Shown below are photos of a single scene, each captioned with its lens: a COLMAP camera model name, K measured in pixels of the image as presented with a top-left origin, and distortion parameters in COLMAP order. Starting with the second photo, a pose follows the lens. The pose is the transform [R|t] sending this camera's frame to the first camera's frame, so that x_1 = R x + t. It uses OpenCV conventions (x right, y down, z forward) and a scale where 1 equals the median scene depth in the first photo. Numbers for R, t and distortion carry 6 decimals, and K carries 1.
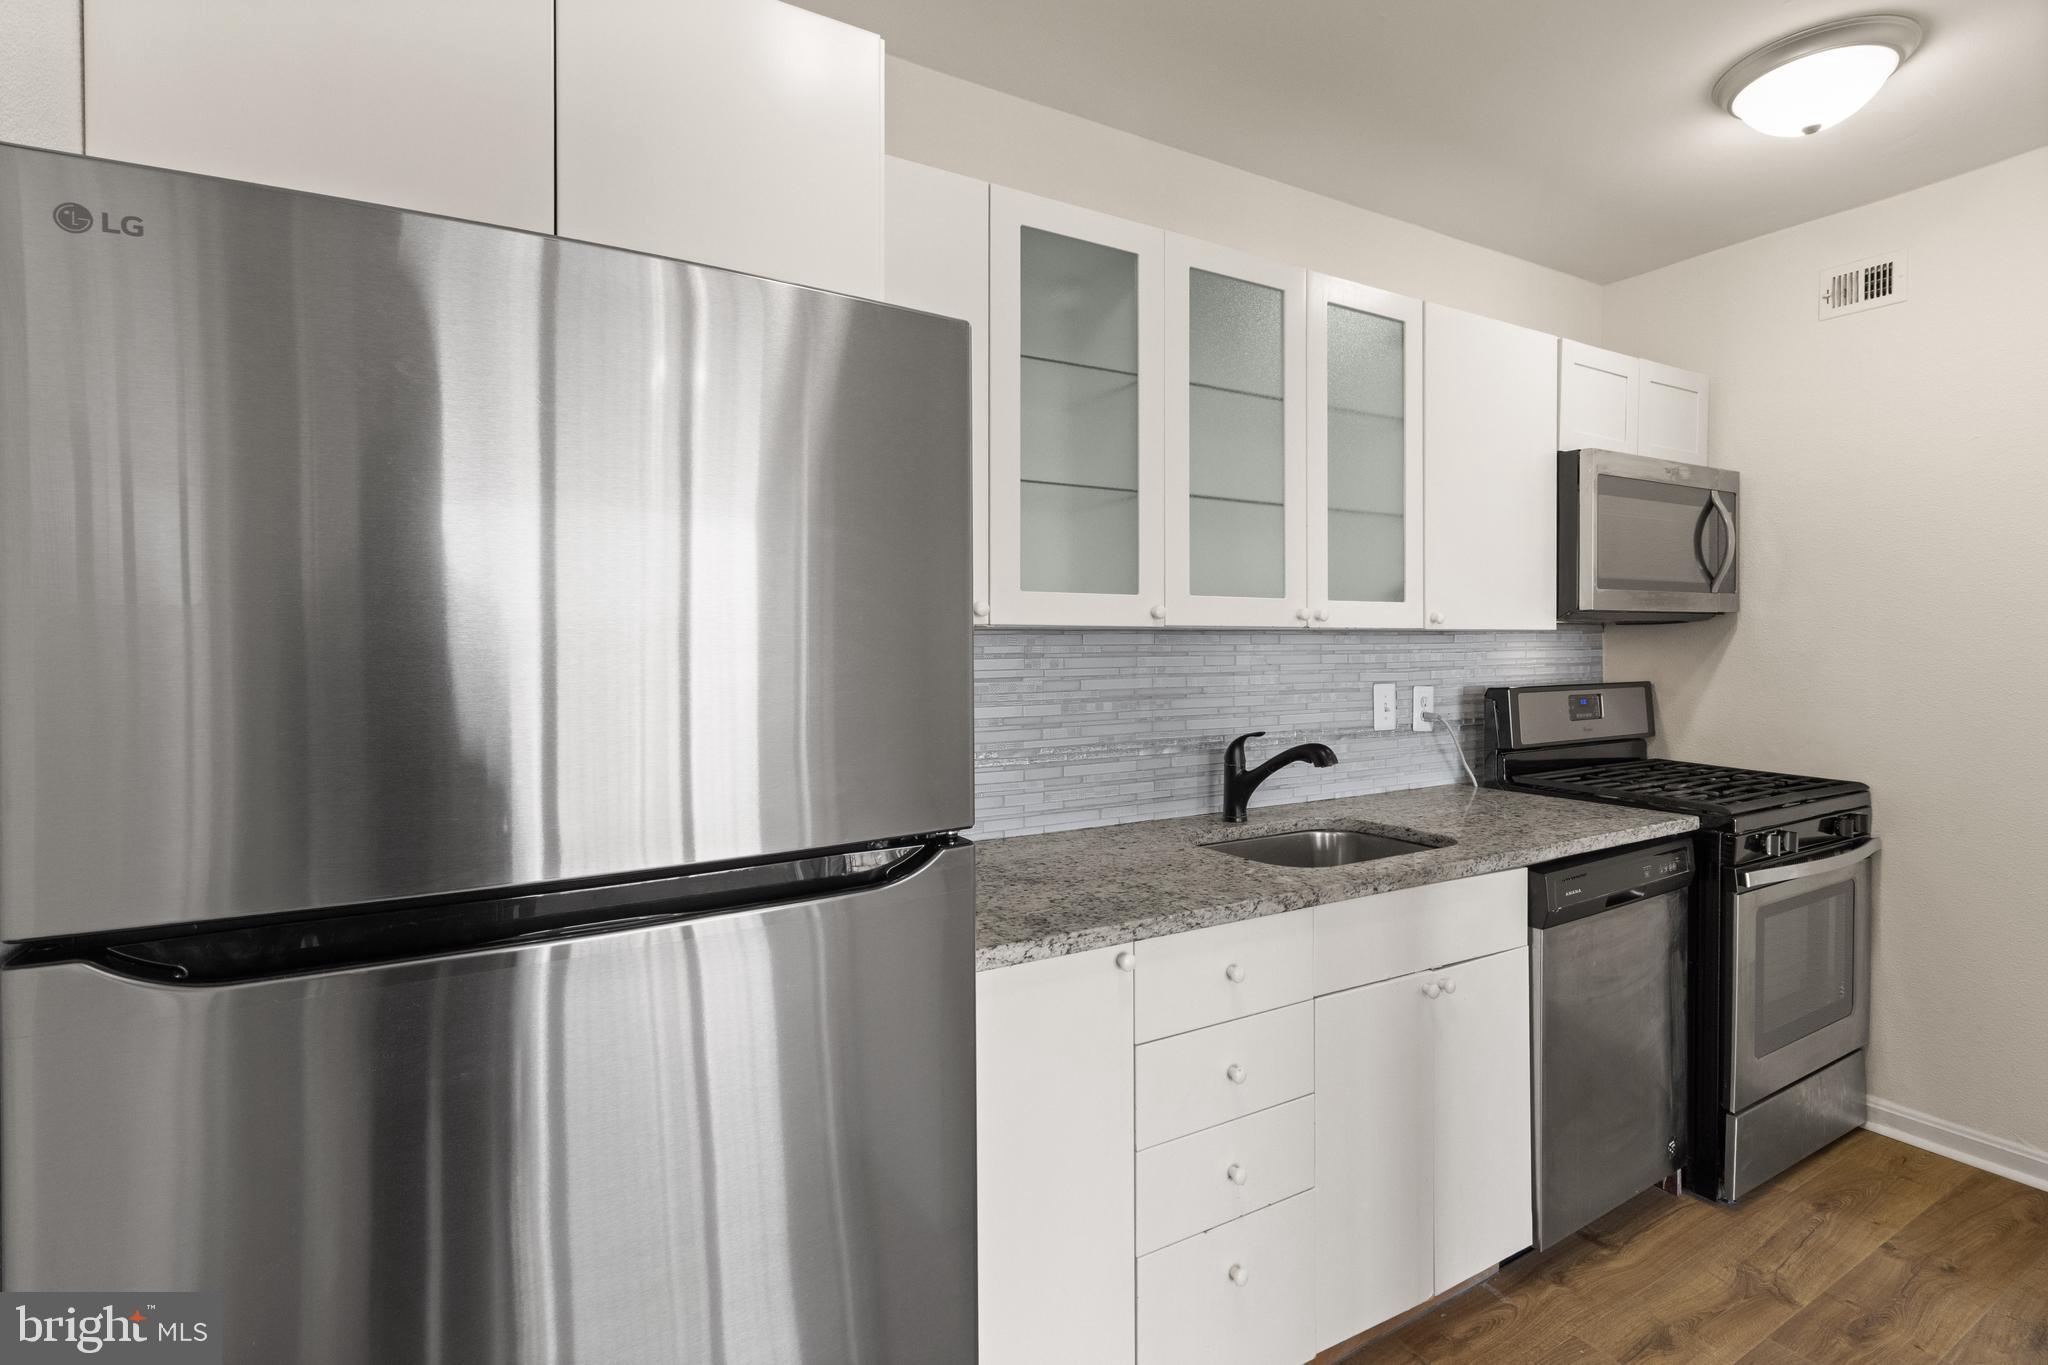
lens RADIAL K [[959.9, 0, 972.9], [0, 959.9, 646.3], [0, 0, 1]] dist [-0.001171, 0.001240]
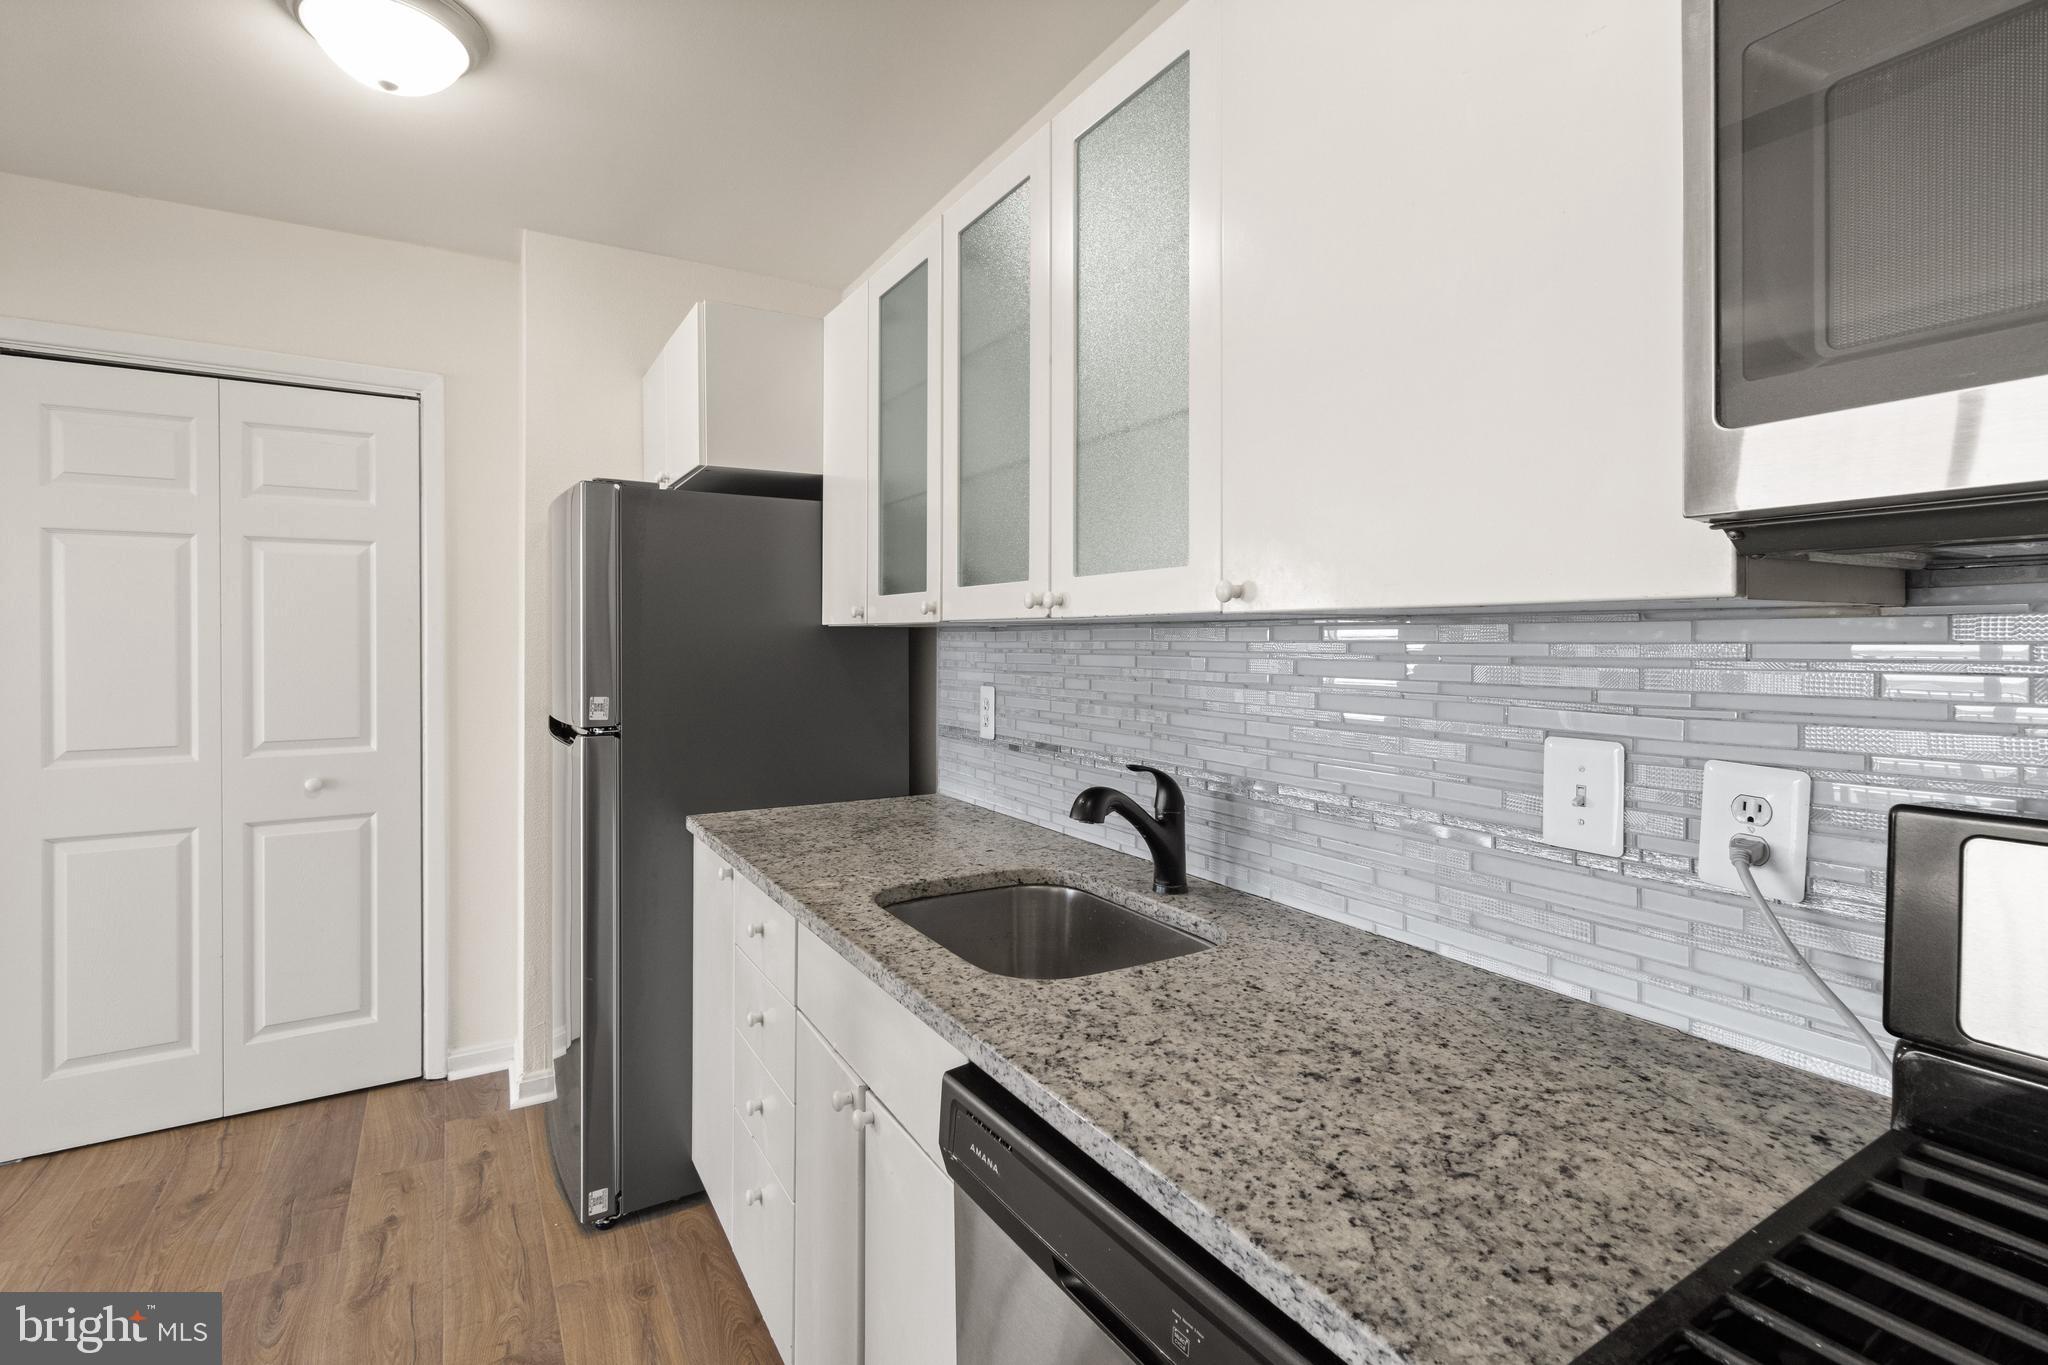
lens RADIAL K [[959.9, 0, 1003.0], [0, 959.9, 653.7], [0, 0, 1]] dist [-0.001171, 0.001240]
pose [[0.014876, 0.019354, -0.999702, 0.872910], [-0.001611, 0.999812, 0.019332, -0.005341], [0.999888, 0.001323, 0.014904, 0.775382]]
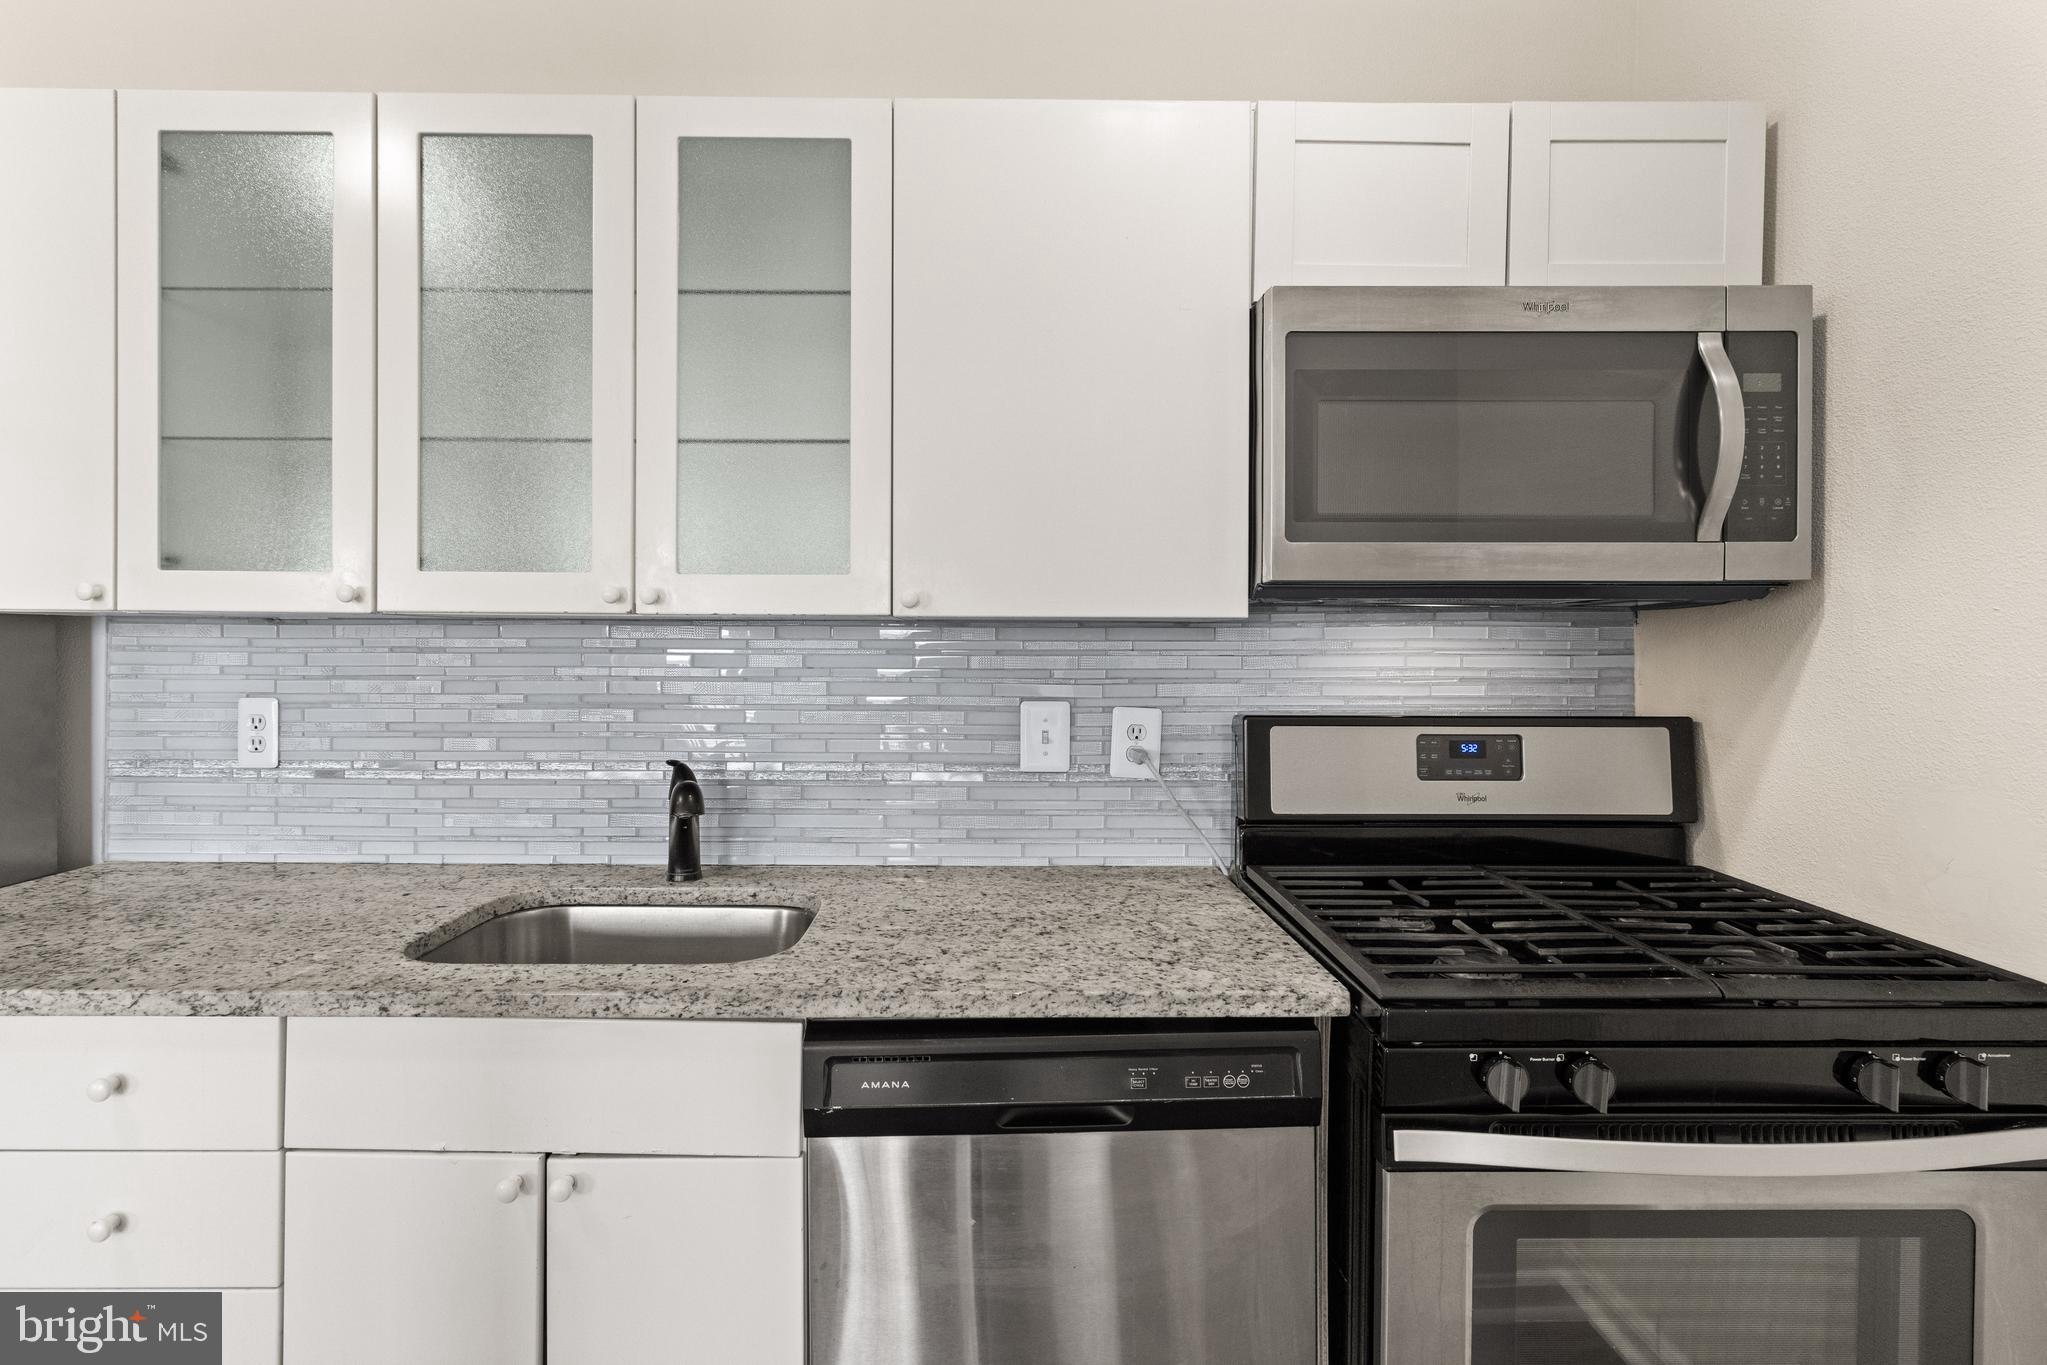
lens RADIAL K [[959.5, 0, 1035.0], [0, 959.5, 644.6], [0, 0, 1]] dist [-0.001171, 0.001240]
pose [[0.873864, 0.010779, -0.486050, 0.772941], [-0.009306, 0.999942, 0.005443, -0.003263], [0.486080, -0.000233, 0.873914, 0.440338]]
